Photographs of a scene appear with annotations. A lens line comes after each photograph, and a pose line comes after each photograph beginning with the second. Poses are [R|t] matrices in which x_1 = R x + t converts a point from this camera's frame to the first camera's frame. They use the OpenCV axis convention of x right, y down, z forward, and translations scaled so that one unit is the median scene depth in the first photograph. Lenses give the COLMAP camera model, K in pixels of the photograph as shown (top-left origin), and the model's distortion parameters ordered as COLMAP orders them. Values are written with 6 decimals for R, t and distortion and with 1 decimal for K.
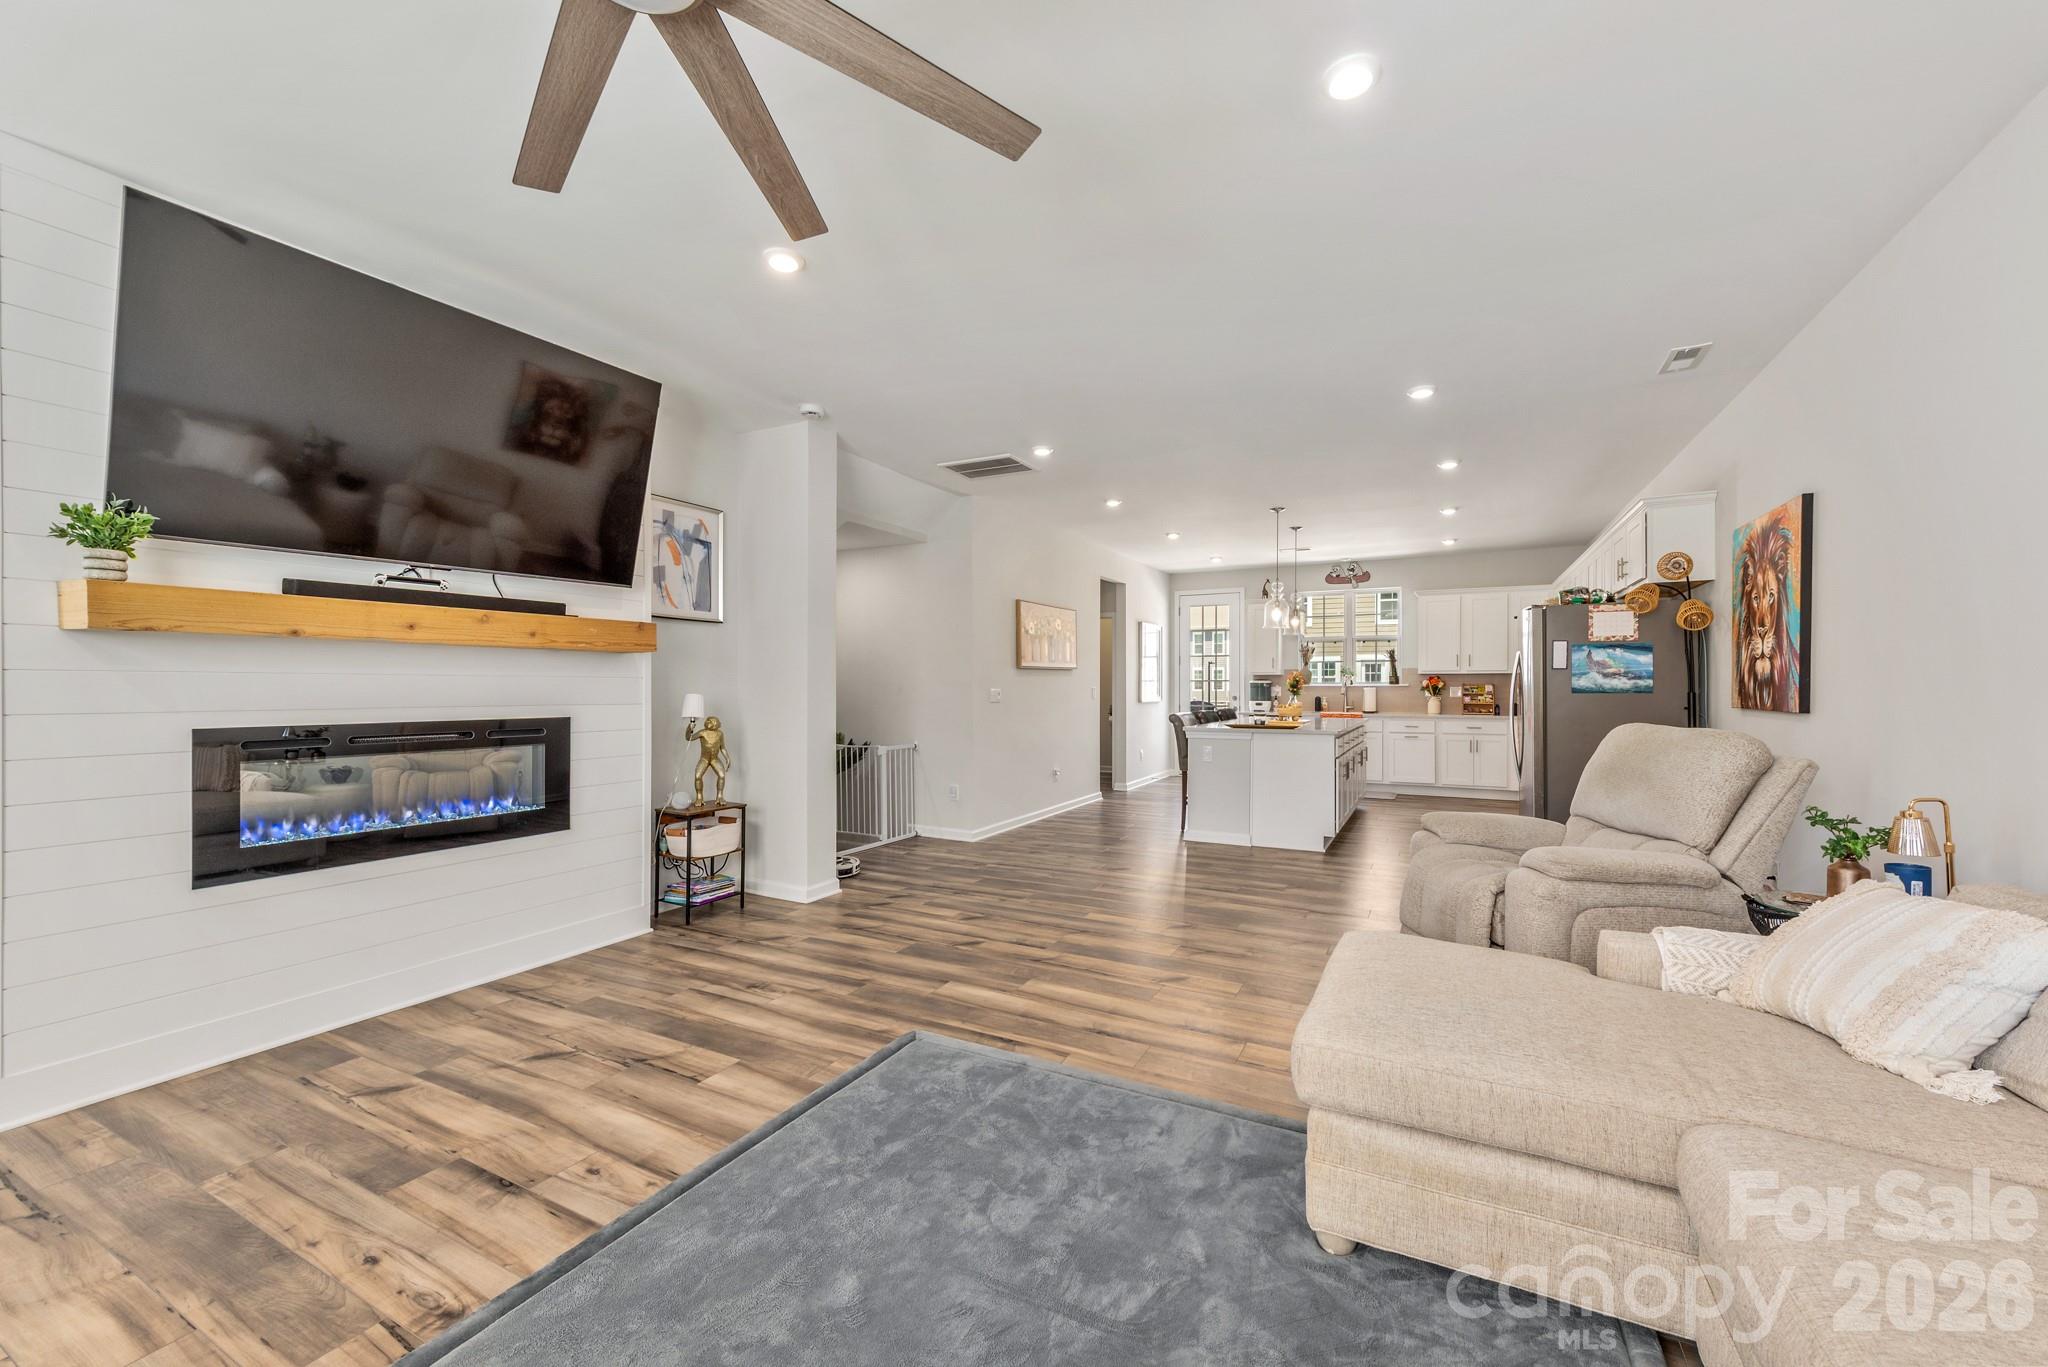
lens RADIAL K [[798.4, 0, 1031.2], [0, 798.4, 691.6], [0, 0, 1]] dist [0.005907, -0.001955]
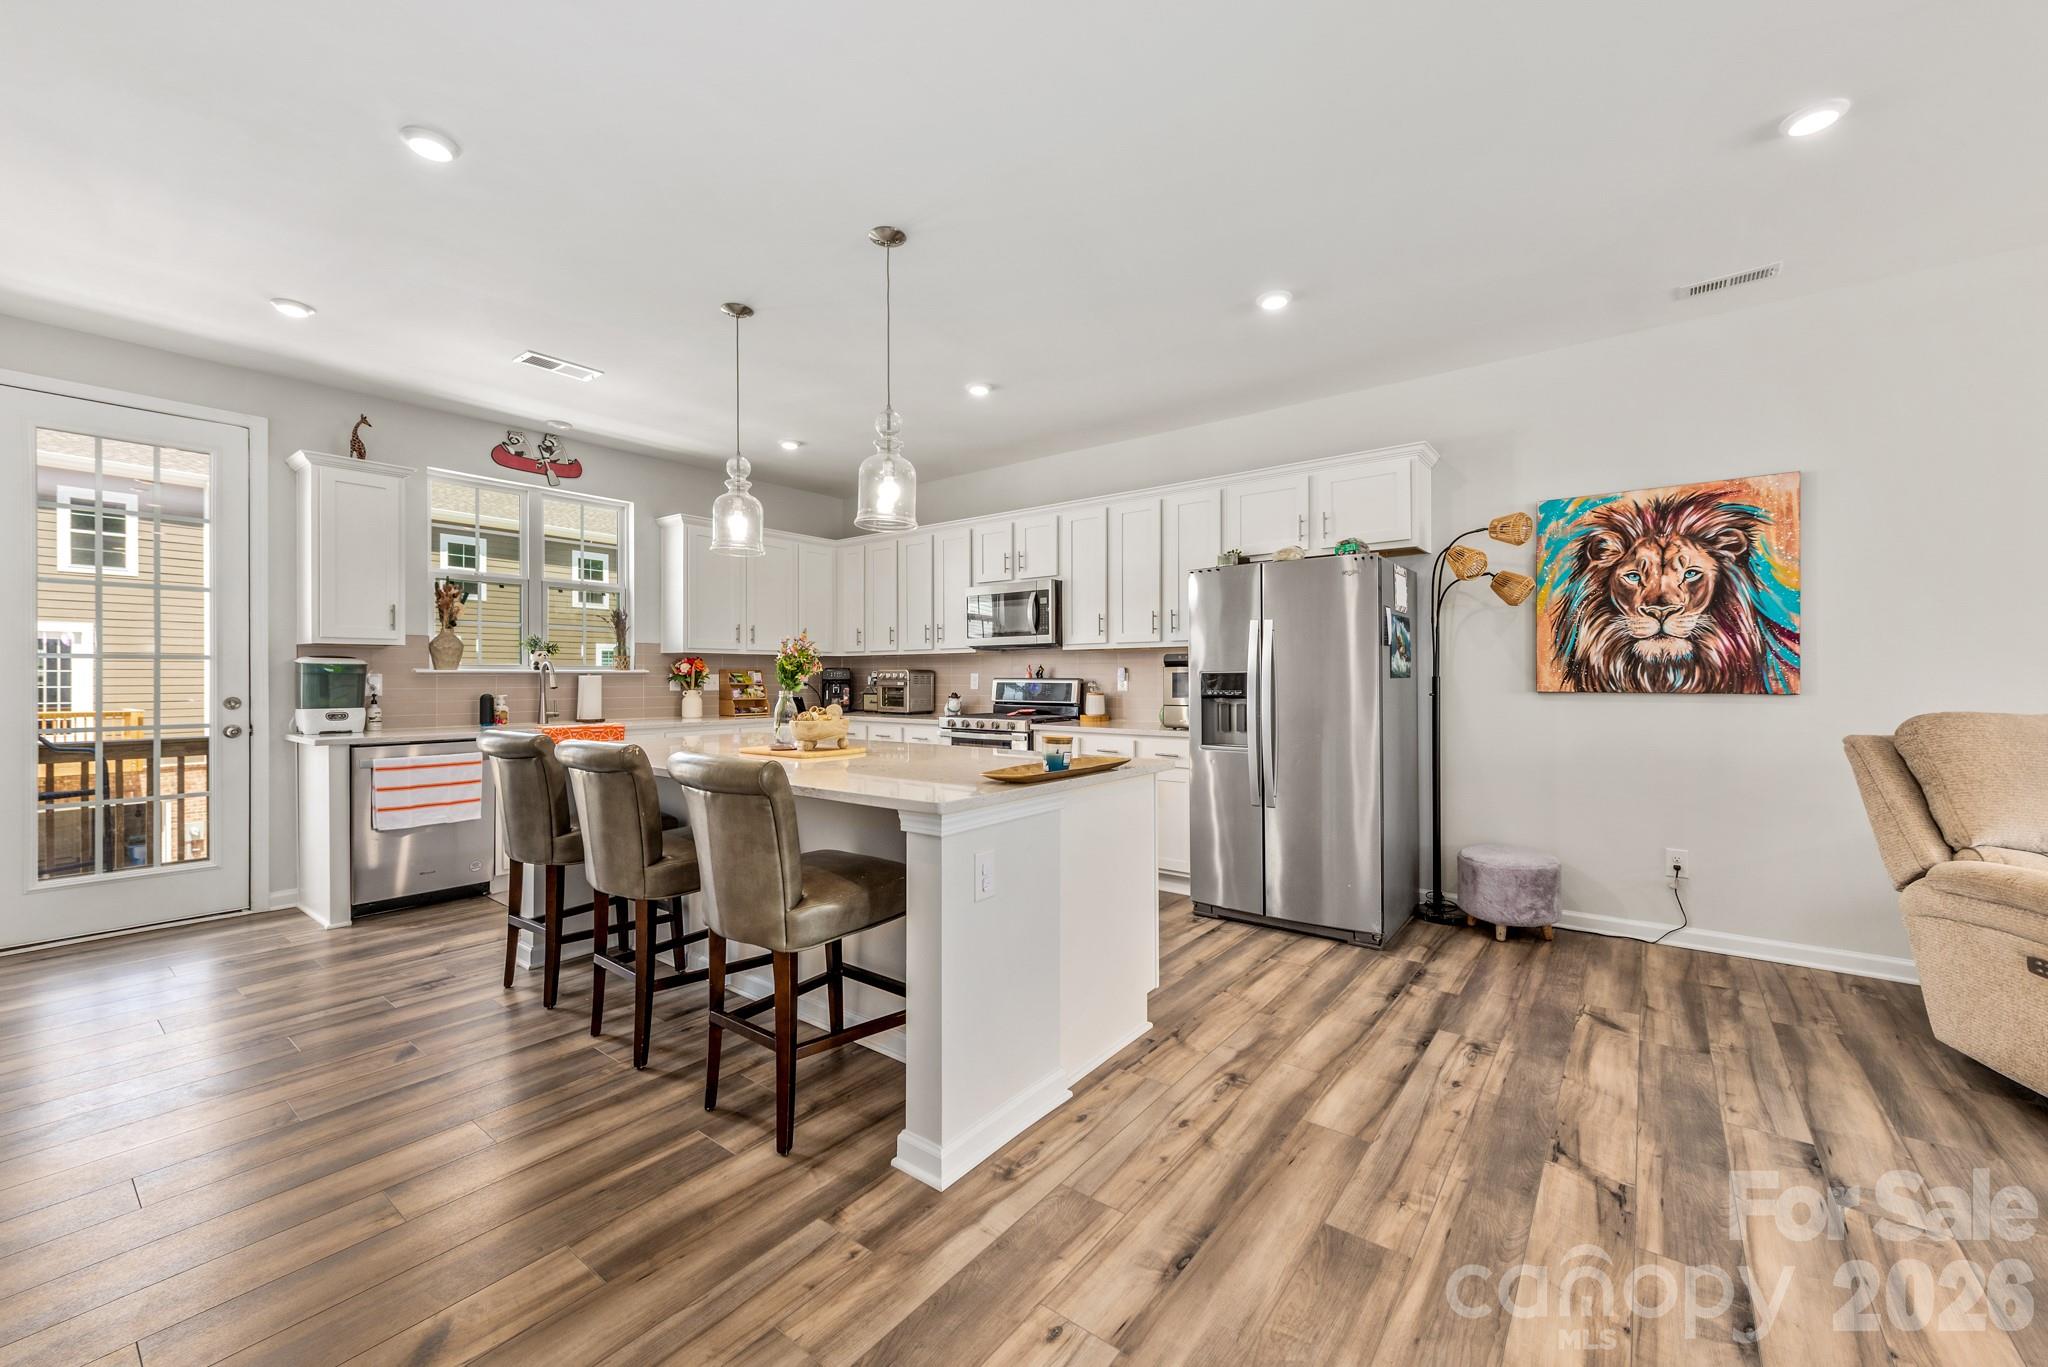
lens RADIAL K [[798.4, 0, 1040.3], [0, 798.4, 680.9], [0, 0, 1]] dist [0.005907, -0.001955]
pose [[0.181469, -0.003585, 0.983390, -0.130382], [0.007845, 0.999967, 0.002198, 0.000210], [-0.983365, 0.007315, 0.181491, 1.406056]]
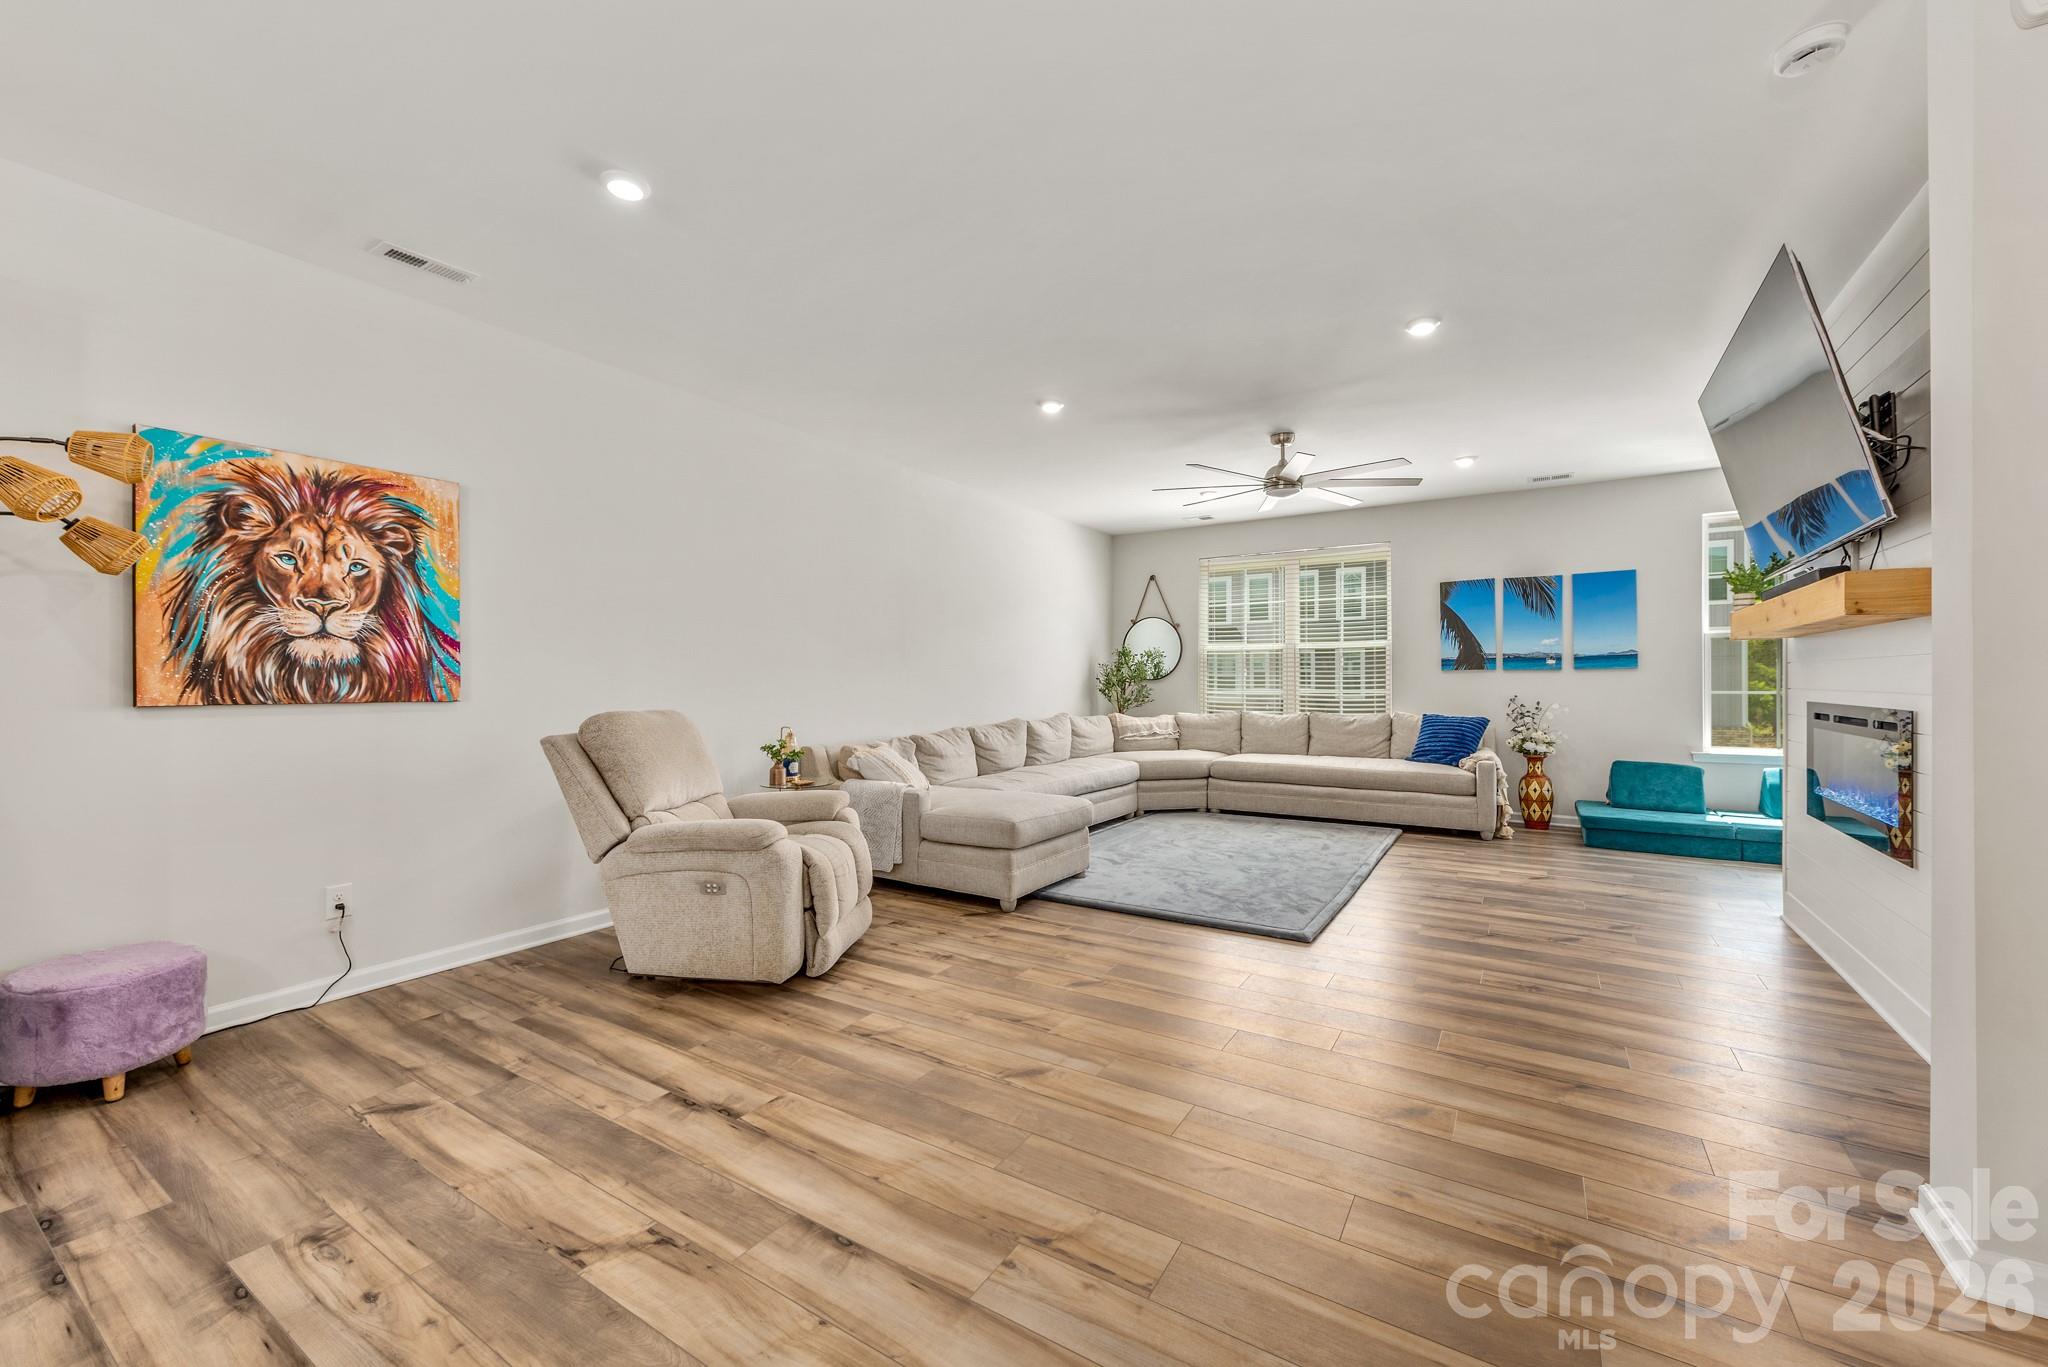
lens RADIAL K [[798.4, 0, 1027.1], [0, 798.4, 683.3], [0, 0, 1]] dist [0.005907, -0.001955]
pose [[-0.995845, 0.002558, 0.091028, 0.136748], [0.003247, 0.999967, 0.007416, -0.001043], [-0.091007, 0.007681, -0.995821, 1.565909]]
